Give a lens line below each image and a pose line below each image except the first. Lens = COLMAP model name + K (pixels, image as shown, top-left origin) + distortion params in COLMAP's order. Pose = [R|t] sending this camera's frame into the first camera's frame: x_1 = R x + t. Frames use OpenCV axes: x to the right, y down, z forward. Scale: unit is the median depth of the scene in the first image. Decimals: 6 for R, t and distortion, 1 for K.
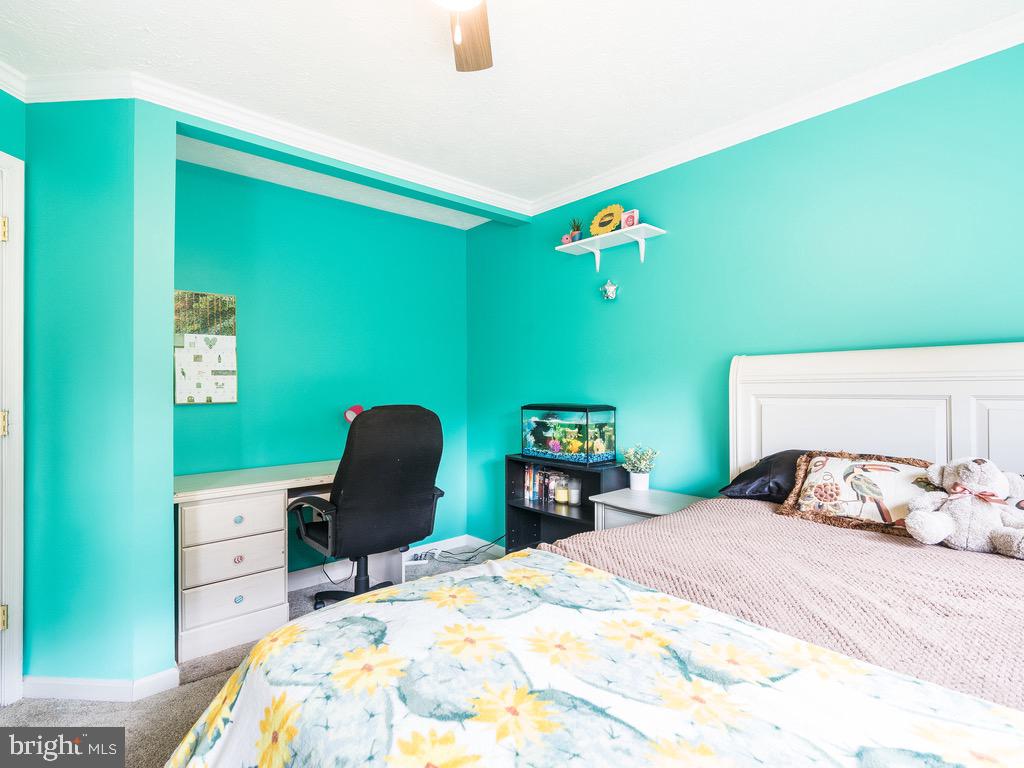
lens RADIAL K [[517.0, 0, 501.2], [0, 517.0, 382.4], [0, 0, 1]] dist [-0.000964, 0.000319]
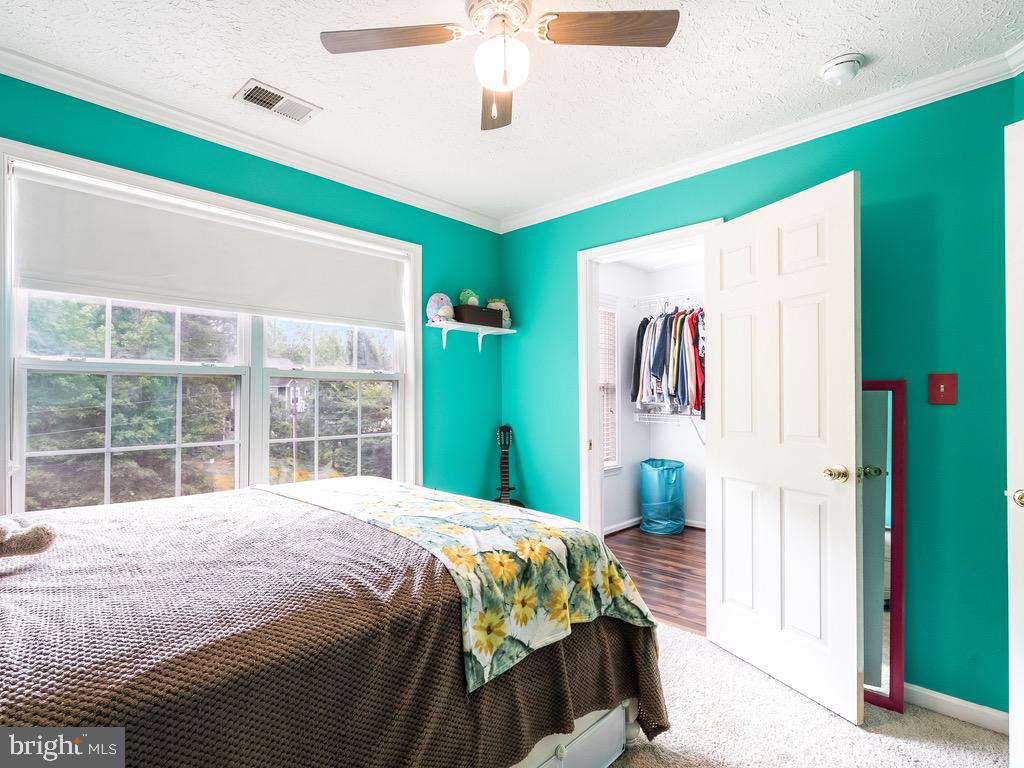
lens RADIAL K [[531.4, 0, 496.5], [0, 531.4, 388.0], [0, 0, 1]] dist [0.000648, 0.000443]
pose [[-0.997207, -0.000071, -0.074682, 0.012103], [0.001958, 0.999631, -0.027095, 0.007755], [0.074656, -0.027165, -0.996839, 0.973319]]
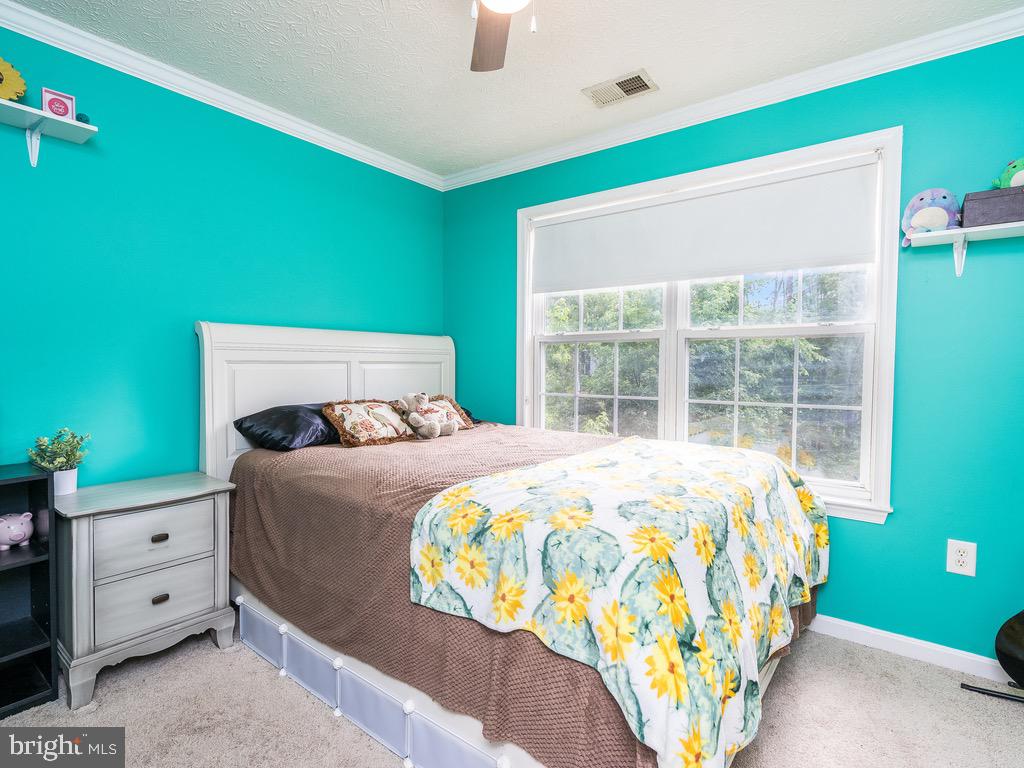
lens RADIAL K [[531.4, 0, 496.5], [0, 531.4, 388.0], [0, 0, 1]] dist [0.000648, 0.000443]
pose [[-0.186550, -0.042707, 0.981517, -0.535326], [-0.020021, 0.999013, 0.039662, 0.019694], [-0.982242, -0.012252, -0.187220, 0.524123]]
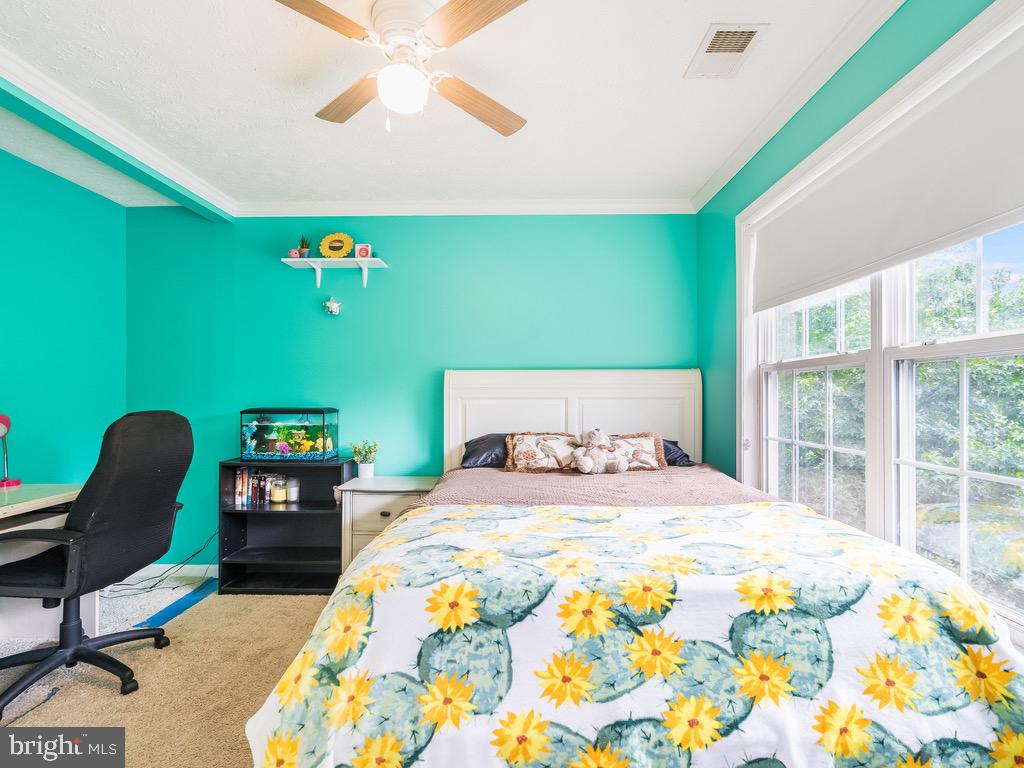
lens RADIAL K [[531.4, 0, 496.5], [0, 531.4, 388.0], [0, 0, 1]] dist [0.000648, 0.000443]
pose [[0.690245, 0.009861, 0.723509, -0.397236], [-0.011369, 0.999932, -0.002783, -0.000104], [-0.723487, -0.006305, 0.690310, -0.065884]]
